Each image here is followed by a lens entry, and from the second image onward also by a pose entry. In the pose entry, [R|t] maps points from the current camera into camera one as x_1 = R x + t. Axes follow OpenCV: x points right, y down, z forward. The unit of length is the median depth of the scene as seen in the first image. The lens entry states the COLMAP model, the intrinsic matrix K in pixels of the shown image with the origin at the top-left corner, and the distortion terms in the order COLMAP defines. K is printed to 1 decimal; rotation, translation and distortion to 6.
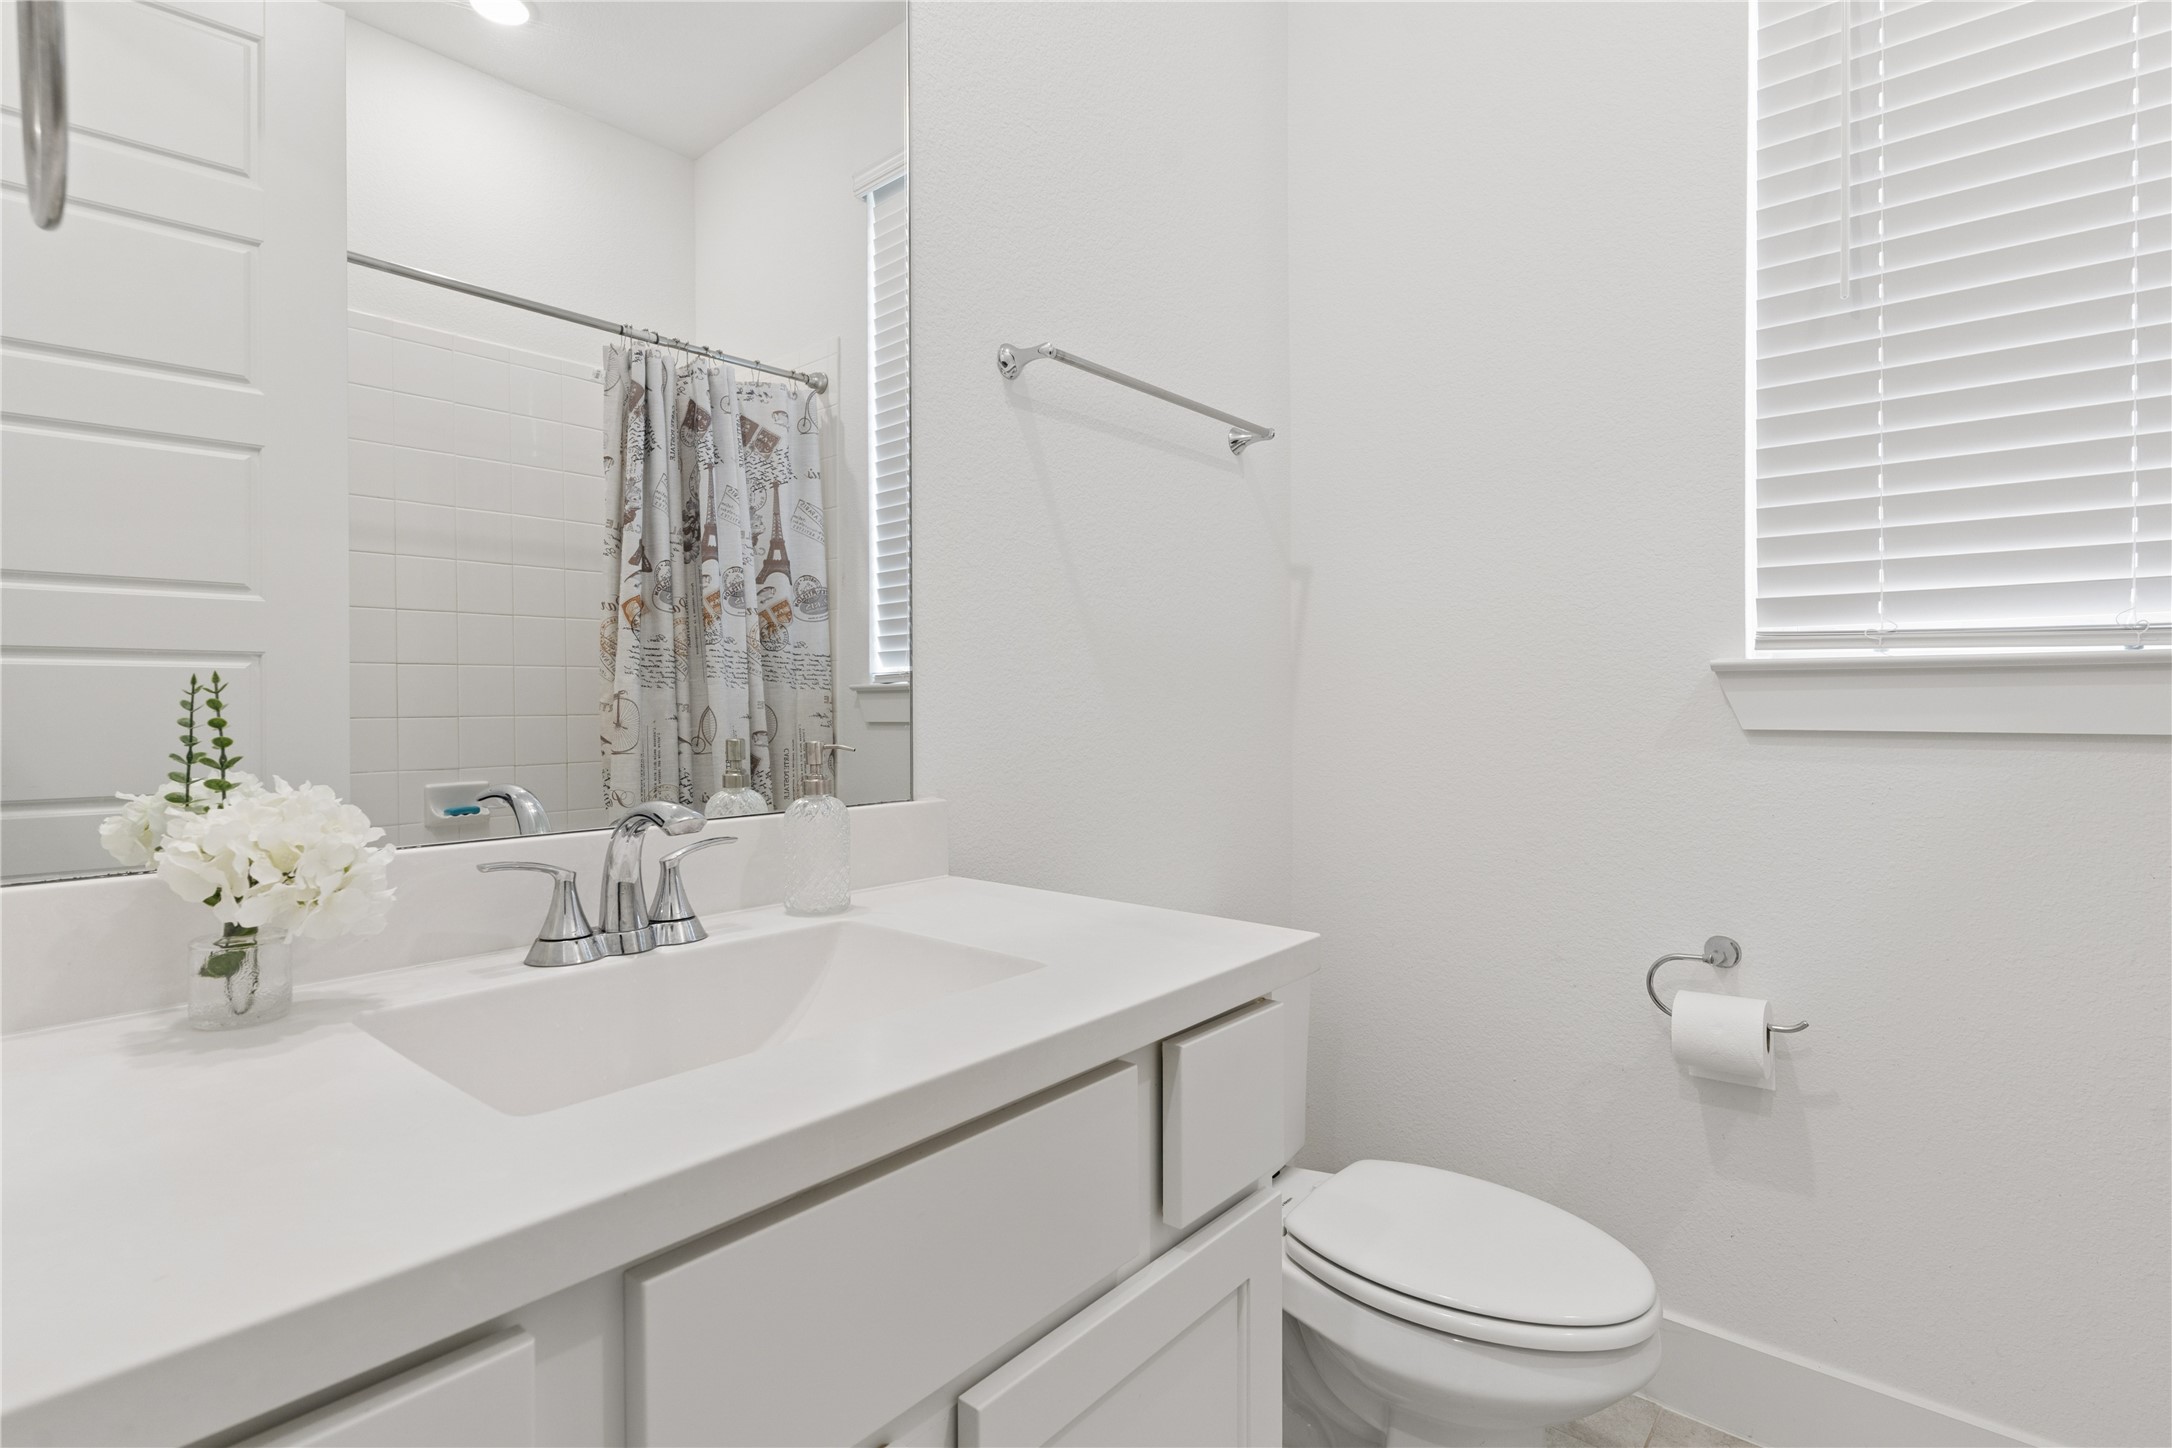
lens RADIAL K [[1052.5, 0, 1091.4], [0, 1052.5, 697.3], [0, 0, 1]] dist [0.002042, 0.000102]
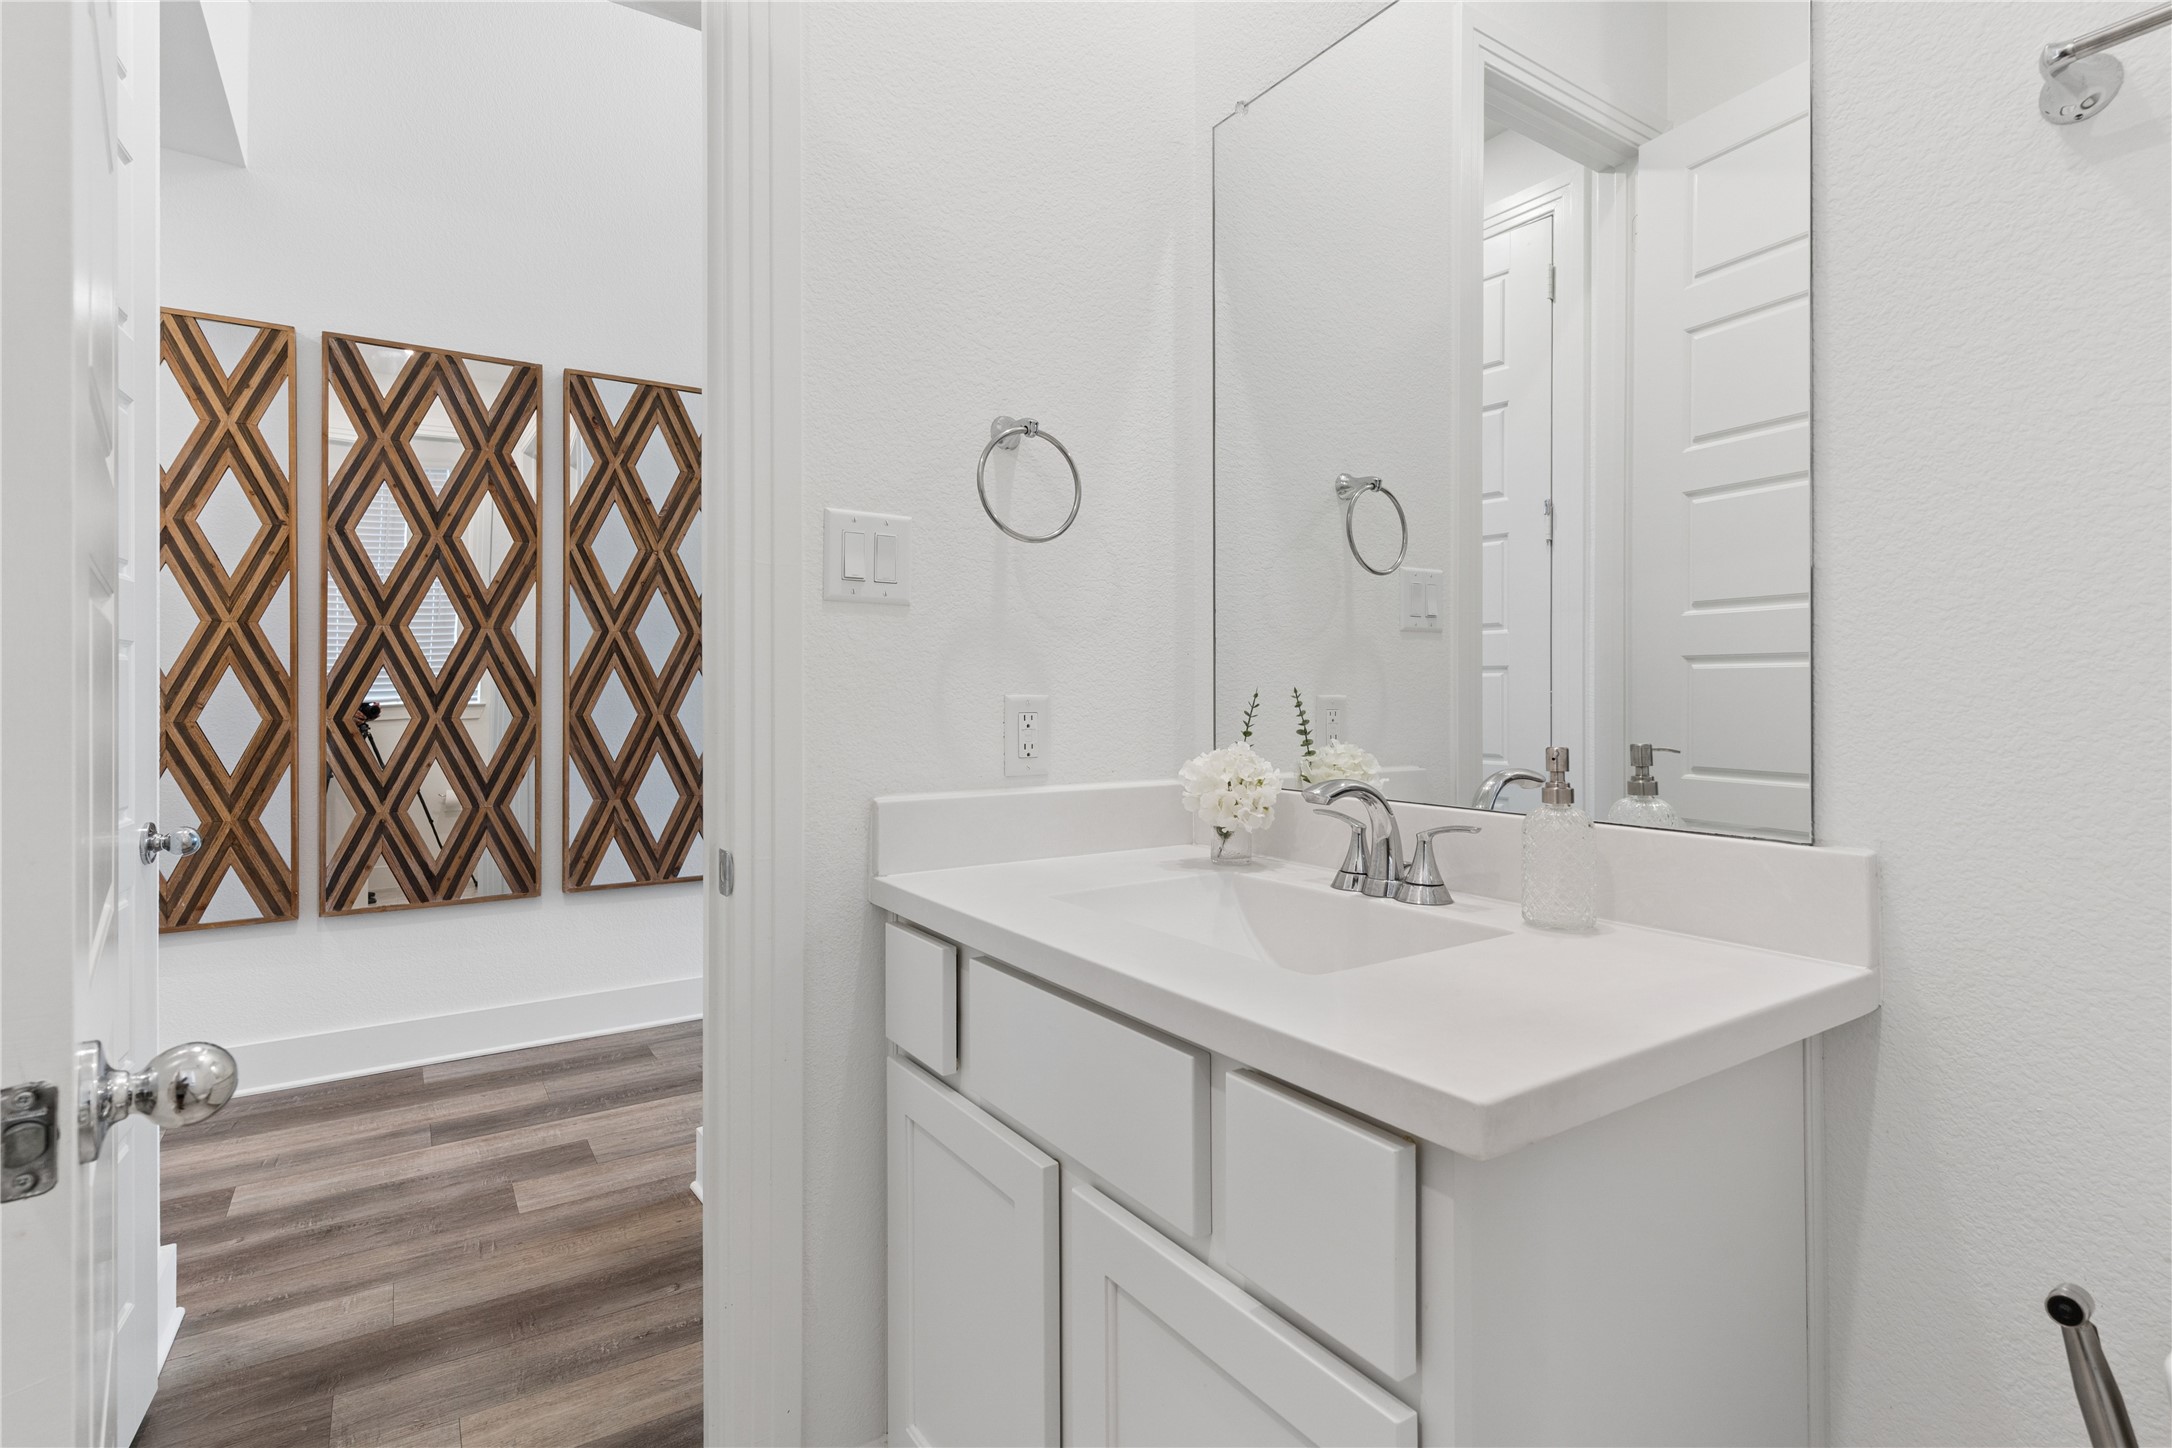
lens RADIAL K [[1052.5, 0, 1091.4], [0, 1052.5, 697.3], [0, 0, 1]] dist [0.002042, 0.000102]
pose [[-0.271433, -0.001601, -0.962456, 0.937799], [-0.006851, 0.999976, 0.000269, 0.000392], [0.962433, 0.006667, -0.271438, 1.040361]]
